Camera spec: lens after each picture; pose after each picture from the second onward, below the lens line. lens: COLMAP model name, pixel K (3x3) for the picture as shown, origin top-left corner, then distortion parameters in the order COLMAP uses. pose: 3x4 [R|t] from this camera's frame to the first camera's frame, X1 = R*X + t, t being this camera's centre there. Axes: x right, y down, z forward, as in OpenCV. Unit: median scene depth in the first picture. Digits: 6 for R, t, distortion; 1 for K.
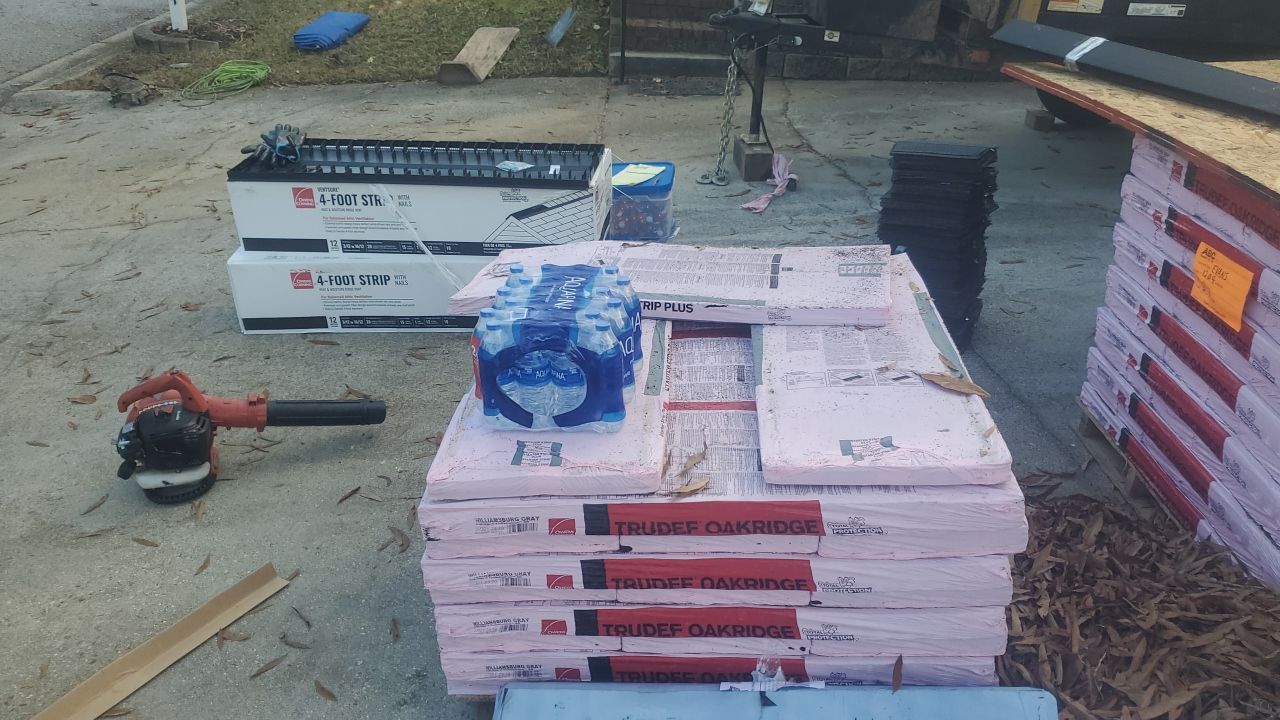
lens RADIAL K [[984.9, 0, 608.7], [0, 984.9, 363.8], [0, 0, 1]] dist [-0.002156, 0.009110]
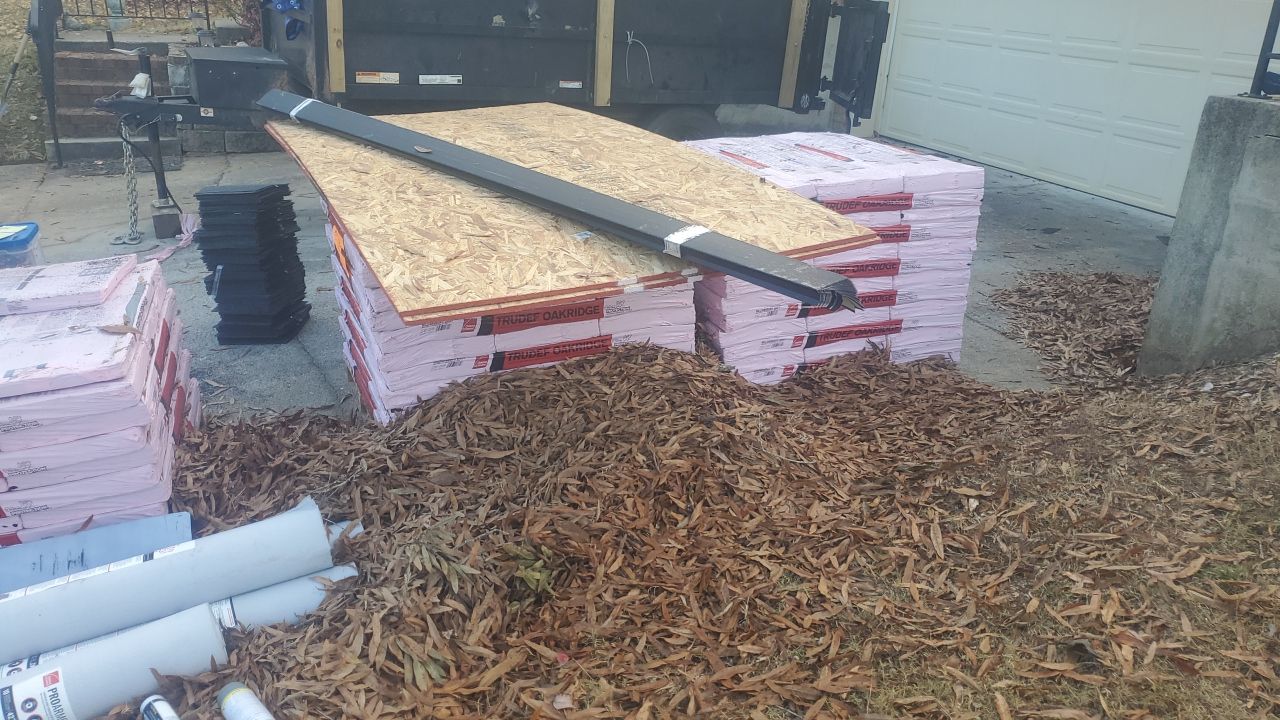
lens RADIAL K [[1005.6, 0, 640.0], [0, 1005.6, 360.0], [0, 0, 1]] dist [0.008545, 0.009314]
pose [[0.922615, -0.142097, 0.358594, 0.232583], [0.174045, 0.983013, -0.058264, 0.128813], [-0.344223, 0.116166, 0.931674, -0.294052]]
